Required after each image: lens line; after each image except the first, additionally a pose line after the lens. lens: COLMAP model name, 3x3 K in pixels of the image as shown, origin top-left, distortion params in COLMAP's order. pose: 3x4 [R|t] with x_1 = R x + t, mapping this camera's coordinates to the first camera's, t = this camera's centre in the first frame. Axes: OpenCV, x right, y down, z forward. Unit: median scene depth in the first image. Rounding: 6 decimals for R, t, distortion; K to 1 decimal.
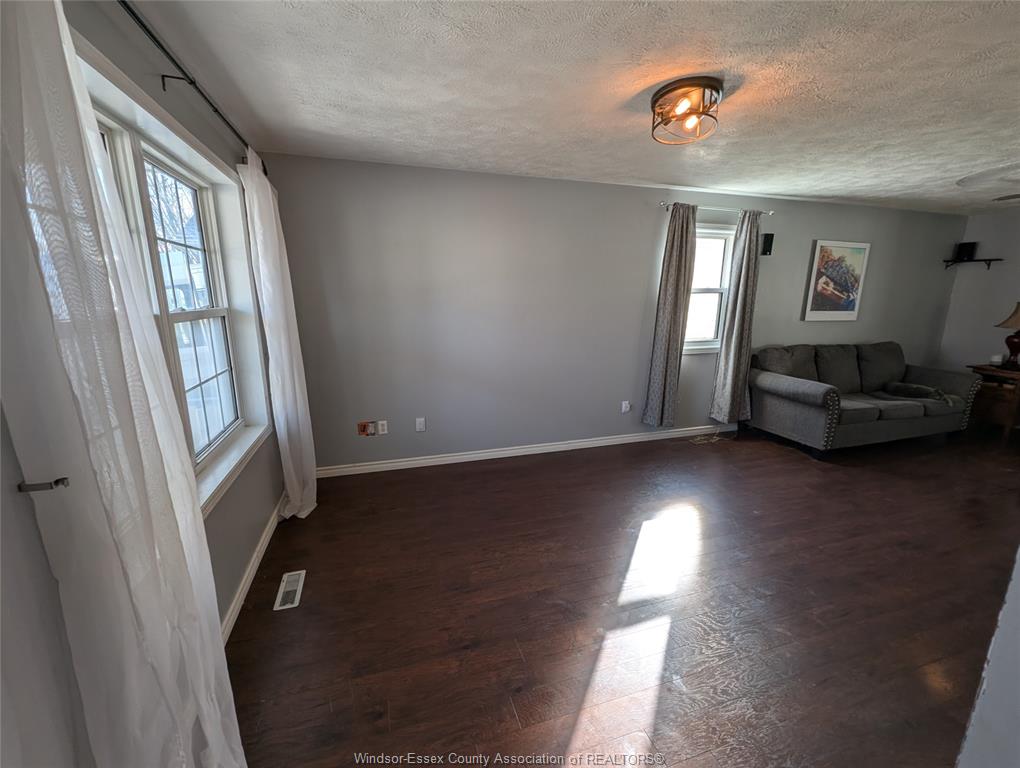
lens RADIAL K [[417.4, 0, 503.0], [0, 417.4, 388.4], [0, 0, 1]] dist [-0.000674, -0.002780]
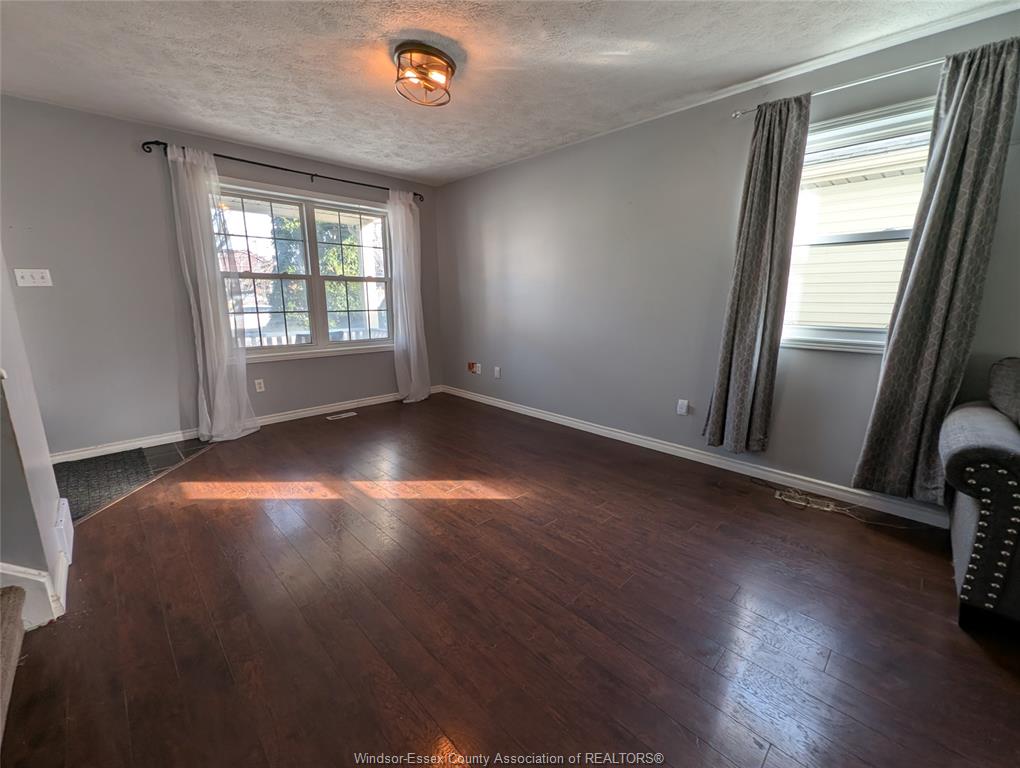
lens RADIAL K [[417.4, 0, 503.0], [0, 417.4, 388.4], [0, 0, 1]] dist [-0.000674, -0.002780]
pose [[0.461223, 0.193569, -0.865913, 0.733672], [-0.196147, 0.974012, 0.113257, -0.009841], [0.865332, 0.117610, 0.487205, 0.329035]]
